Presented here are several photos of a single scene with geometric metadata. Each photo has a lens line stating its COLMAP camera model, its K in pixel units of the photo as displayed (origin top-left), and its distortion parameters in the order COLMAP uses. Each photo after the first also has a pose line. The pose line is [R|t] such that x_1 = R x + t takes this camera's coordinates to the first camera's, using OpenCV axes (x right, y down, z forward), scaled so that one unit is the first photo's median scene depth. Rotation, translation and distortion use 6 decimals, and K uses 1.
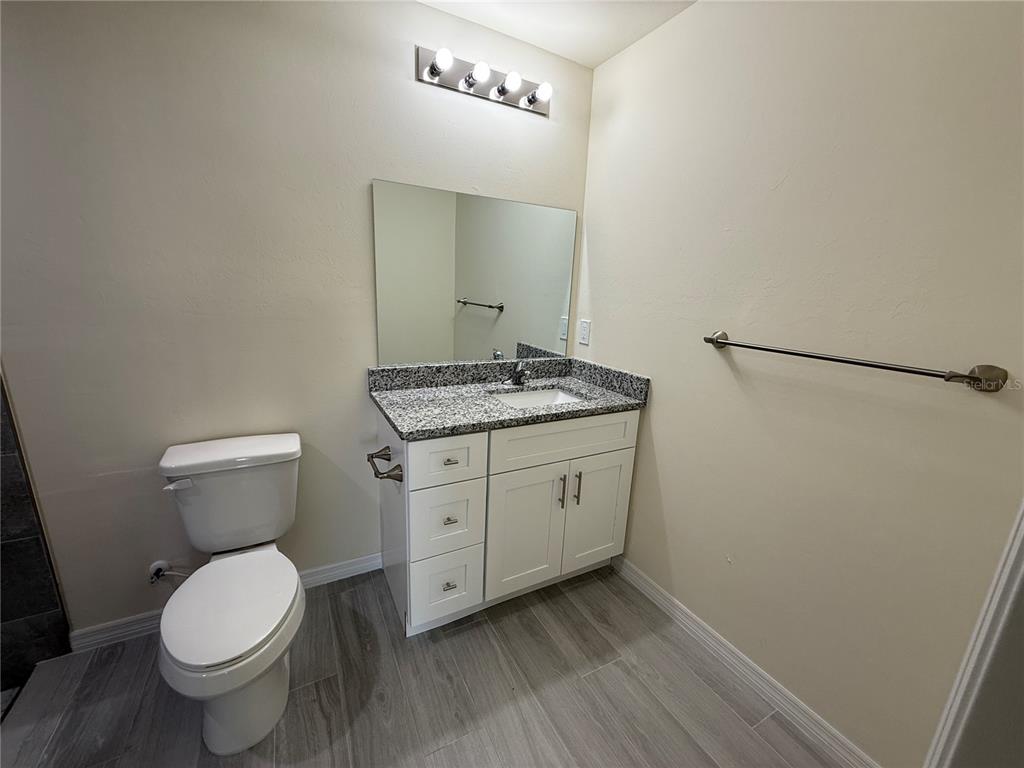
lens RADIAL K [[411.9, 0, 513.2], [0, 411.9, 383.3], [0, 0, 1]] dist [-0.000380, -0.000407]
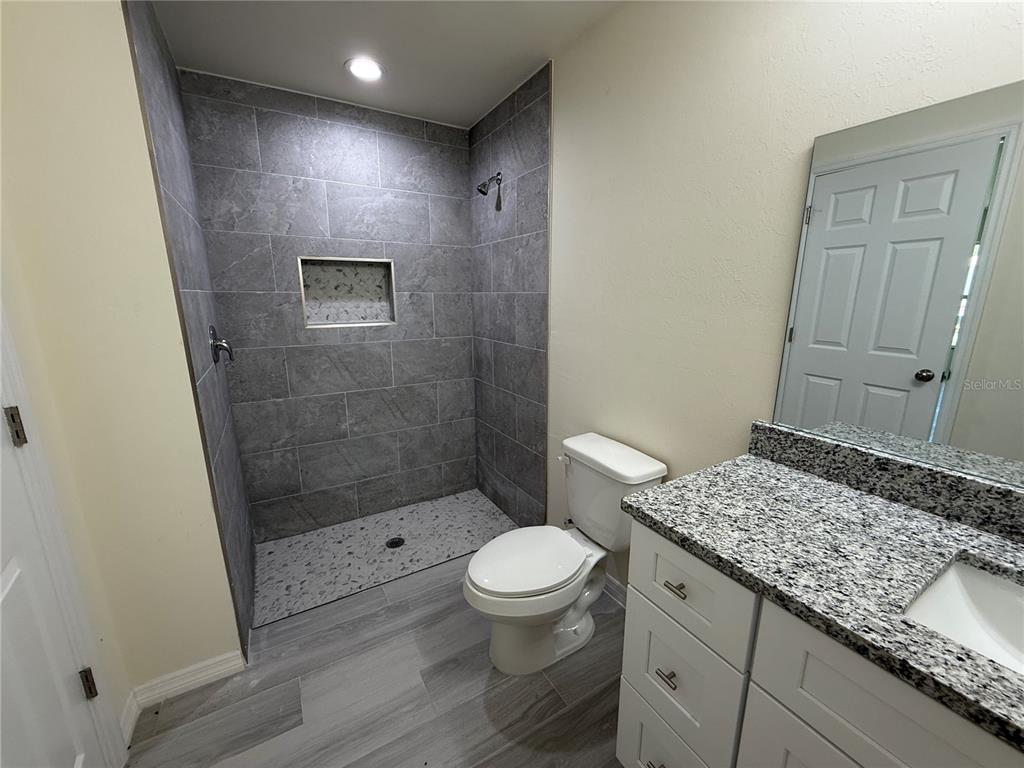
lens RADIAL K [[411.9, 0, 515.7], [0, 411.9, 377.9], [0, 0, 1]] dist [-0.000380, -0.000407]
pose [[0.035403, 0.162983, -0.985994, 0.369926], [-0.223463, 0.962922, 0.151146, -0.141537], [0.974069, 0.214982, 0.070511, 0.611931]]
